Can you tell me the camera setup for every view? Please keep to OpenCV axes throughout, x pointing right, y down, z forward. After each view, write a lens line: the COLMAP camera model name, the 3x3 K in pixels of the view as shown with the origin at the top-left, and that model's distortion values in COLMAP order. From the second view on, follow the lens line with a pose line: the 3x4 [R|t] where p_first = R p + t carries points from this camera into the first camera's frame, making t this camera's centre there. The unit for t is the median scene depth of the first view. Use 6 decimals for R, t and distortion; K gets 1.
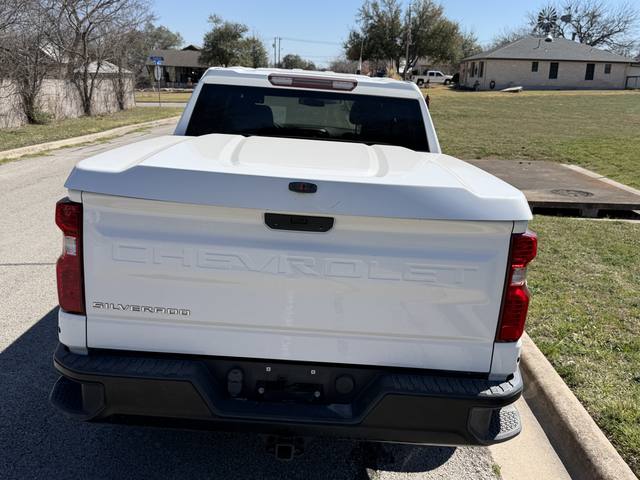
lens RADIAL K [[646.5, 0, 320.1], [0, 646.5, 239.6], [0, 0, 1]] dist [0.028377, 0.000000]
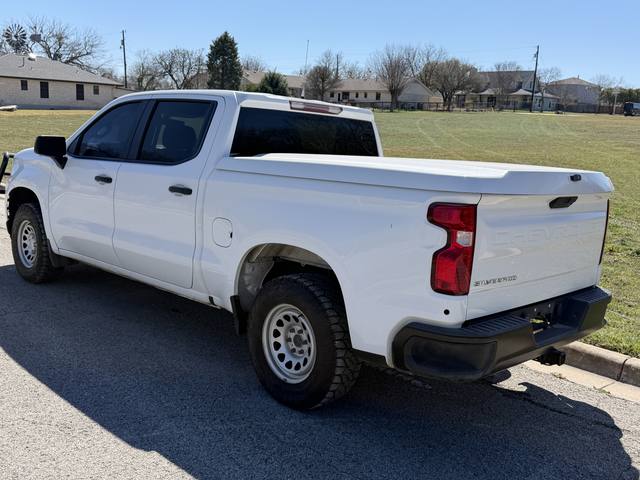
lens RADIAL K [[646.5, 0, 322.4], [0, 646.5, 237.6], [0, 0, 1]] dist [0.028377, 0.000000]
pose [[0.713079, -0.132103, 0.688526, -0.826654], [0.153527, 0.987674, 0.030497, -0.043048], [-0.684067, 0.083961, 0.724570, 0.160058]]
